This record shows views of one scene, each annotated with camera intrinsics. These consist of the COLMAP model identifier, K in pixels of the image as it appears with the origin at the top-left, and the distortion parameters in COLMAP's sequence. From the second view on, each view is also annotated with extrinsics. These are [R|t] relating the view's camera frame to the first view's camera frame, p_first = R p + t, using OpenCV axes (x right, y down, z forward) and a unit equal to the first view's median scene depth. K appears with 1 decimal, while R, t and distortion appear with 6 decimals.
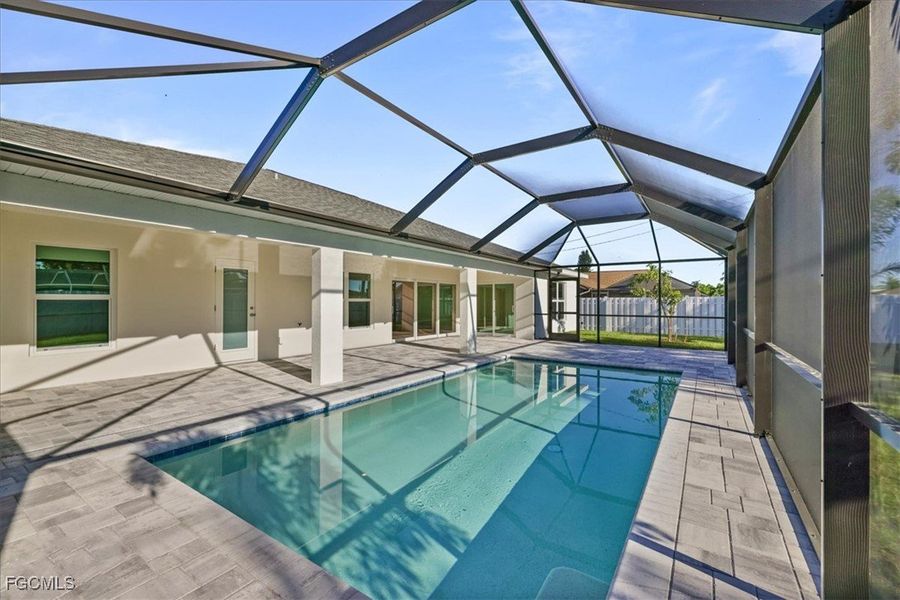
lens RADIAL K [[377.5, 0, 446.7], [0, 377.5, 300.1], [0, 0, 1]] dist [-0.000542, -0.000119]
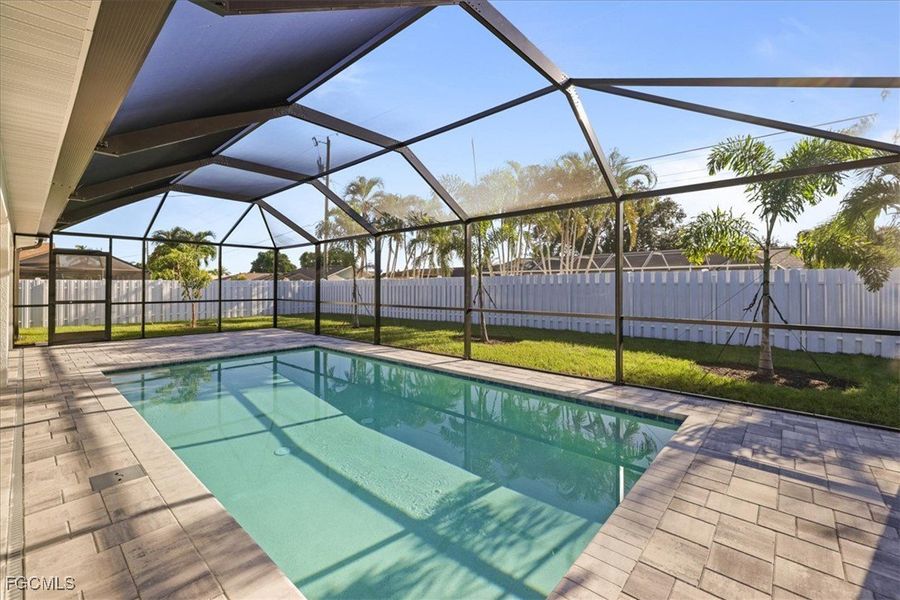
lens RADIAL K [[377.5, 0, 446.7], [0, 377.5, 300.1], [0, 0, 1]] dist [-0.000542, -0.000119]
pose [[-0.057503, -0.039485, 0.997564, -0.960475], [-0.011303, 0.999179, 0.038897, -0.005848], [-0.998281, -0.009039, -0.057902, 0.984240]]
